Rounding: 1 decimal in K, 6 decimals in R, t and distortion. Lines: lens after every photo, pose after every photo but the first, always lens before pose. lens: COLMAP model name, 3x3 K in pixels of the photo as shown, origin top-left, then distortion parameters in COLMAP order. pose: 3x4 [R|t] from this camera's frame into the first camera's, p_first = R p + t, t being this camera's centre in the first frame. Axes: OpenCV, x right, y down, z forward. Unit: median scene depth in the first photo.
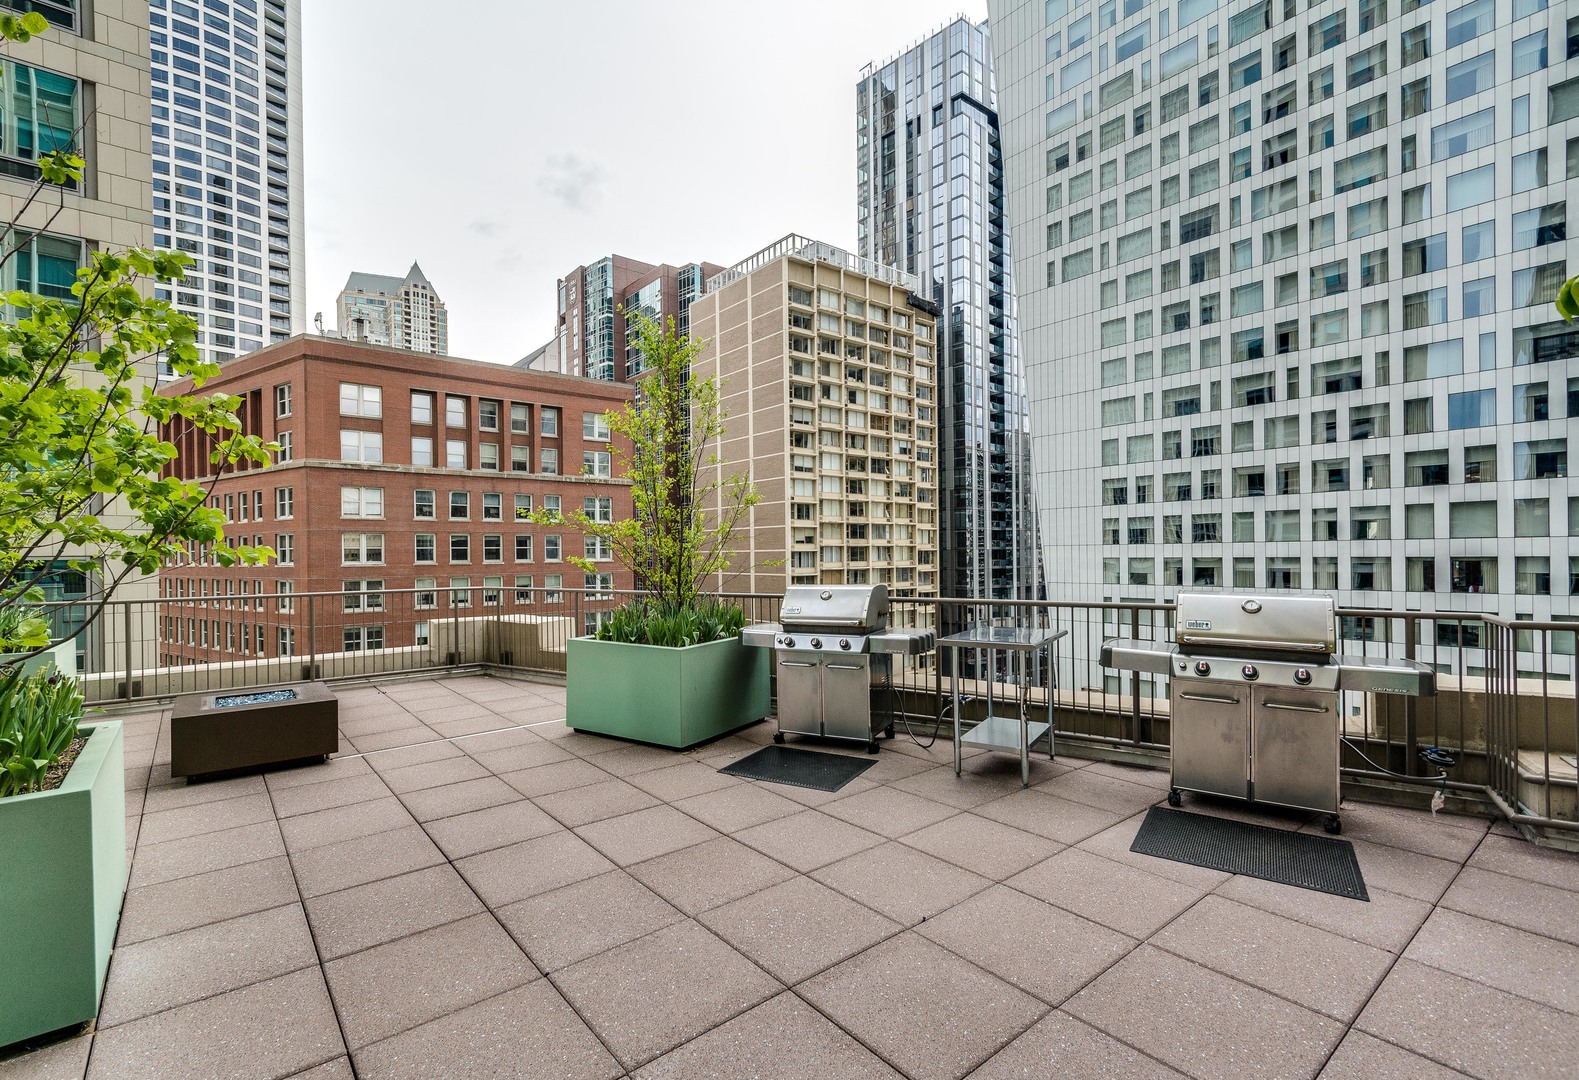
lens RADIAL K [[723.5, 0, 789.5], [0, 723.5, 540.0], [0, 0, 1]] dist [0.032975, 0.000079]
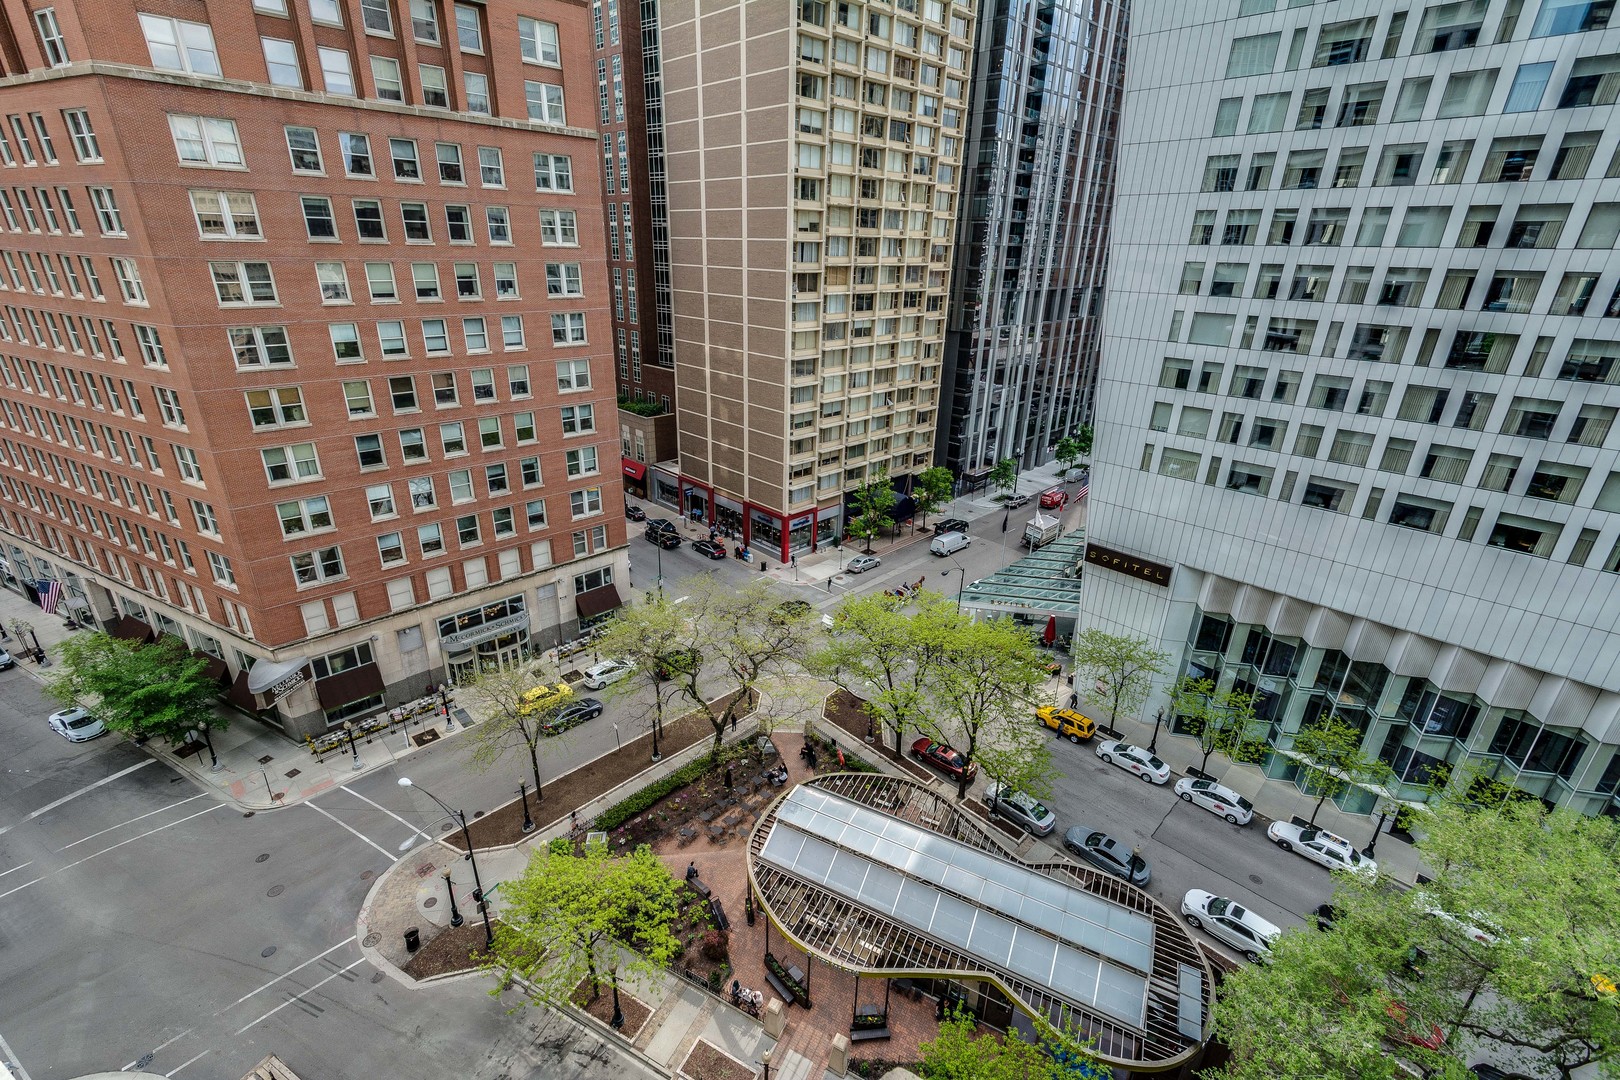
lens RADIAL K [[712.7, 0, 807.4], [0, 712.7, 508.9], [0, 0, 1]] dist [0.034792, -0.013608]
pose [[0.996295, 0.002223, 0.085970, -0.049709], [-0.033572, 0.930399, 0.365008, 0.000877], [-0.079175, -0.366542, 0.927027, 0.121700]]
